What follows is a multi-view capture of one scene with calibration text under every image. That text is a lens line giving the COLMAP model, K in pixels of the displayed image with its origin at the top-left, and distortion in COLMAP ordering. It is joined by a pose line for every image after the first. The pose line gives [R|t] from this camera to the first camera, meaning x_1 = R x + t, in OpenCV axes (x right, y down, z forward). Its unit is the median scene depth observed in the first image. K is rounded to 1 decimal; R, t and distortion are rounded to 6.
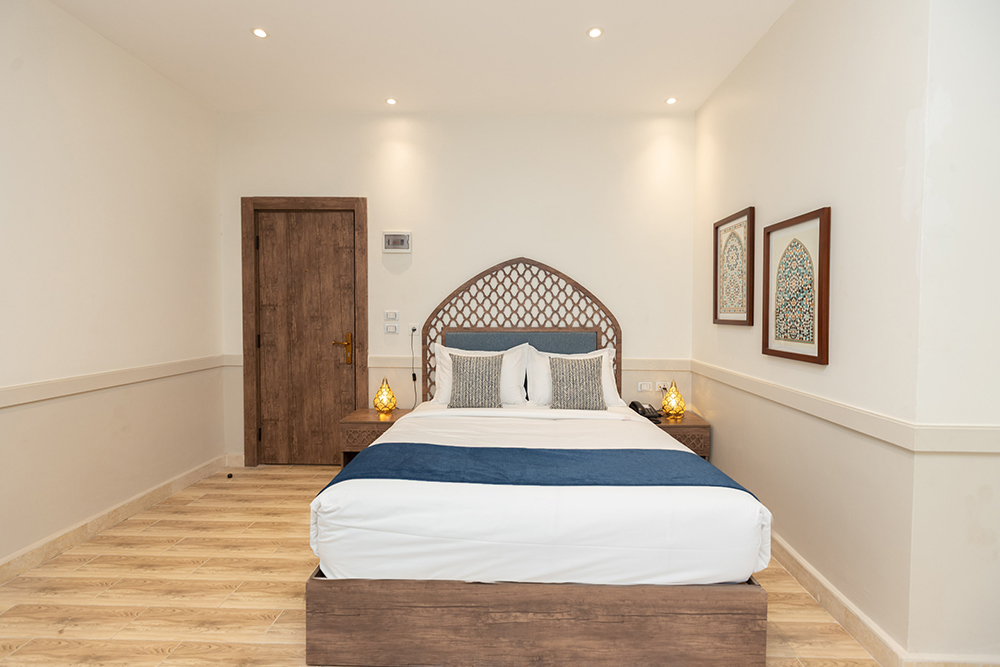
lens RADIAL K [[455.3, 0, 501.1], [0, 455.3, 311.1], [0, 0, 1]] dist [-0.013655, 0.001753]
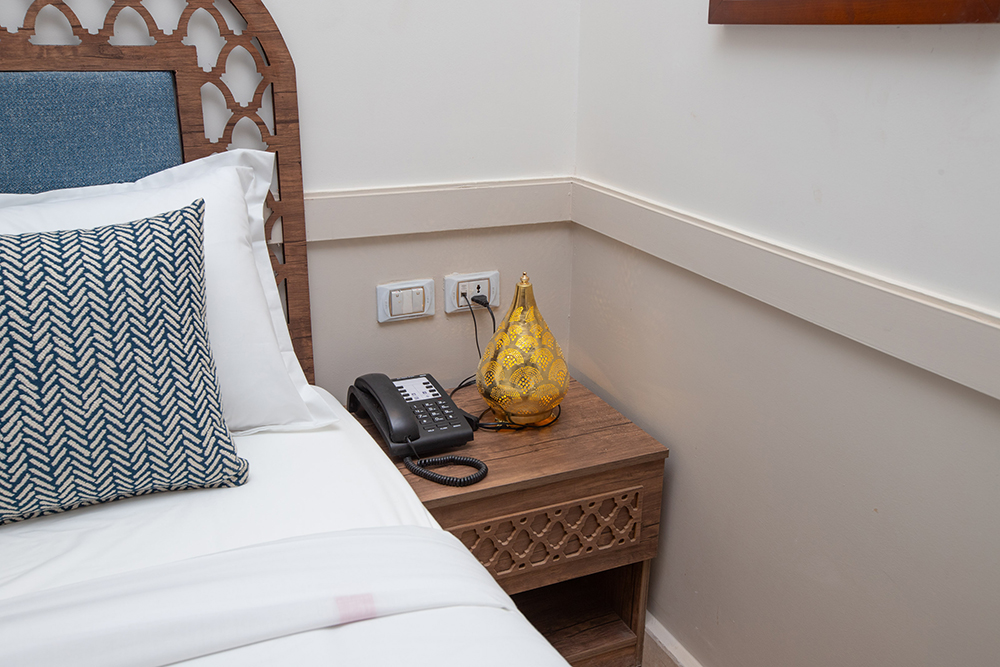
lens RADIAL K [[973.1, 0, 503.5], [0, 973.1, 330.3], [0, 0, 1]] dist [0.092063, 0.000000]
pose [[0.902709, -0.134598, 0.408655, 0.147682], [-0.004037, 0.947116, 0.320867, 0.012958], [-0.430232, -0.291300, 0.854427, 0.525079]]
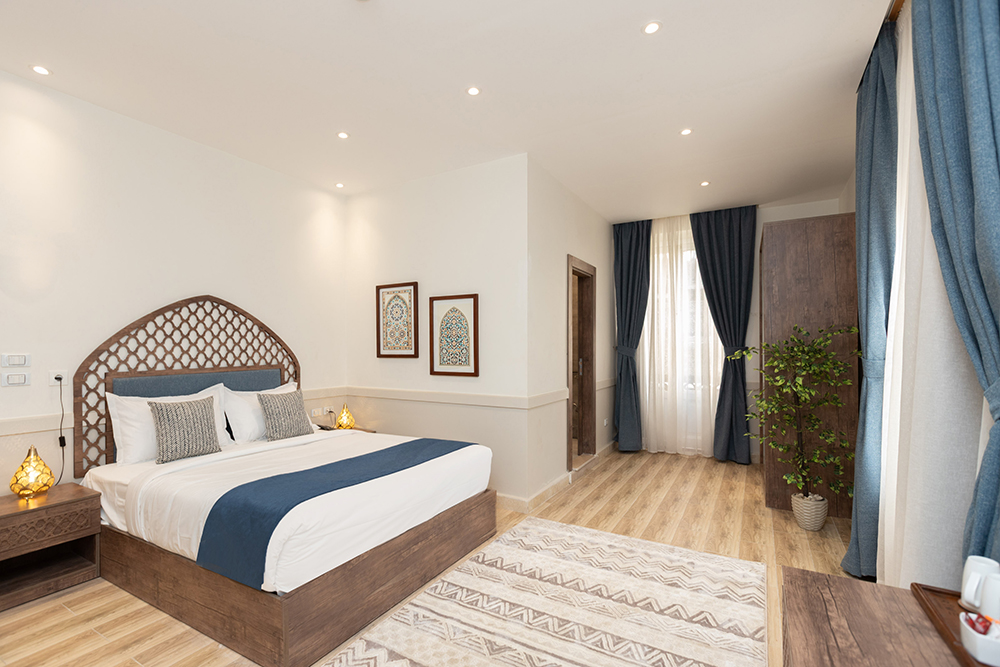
lens RADIAL K [[455.3, 0, 506.3], [0, 455.3, 357.3], [0, 0, 1]] dist [-0.013655, 0.001753]
pose [[0.445431, -0.028174, 0.894873, -0.536987], [0.009955, 0.999599, 0.026516, -0.005752], [-0.895261, -0.002903, 0.445533, 0.014720]]
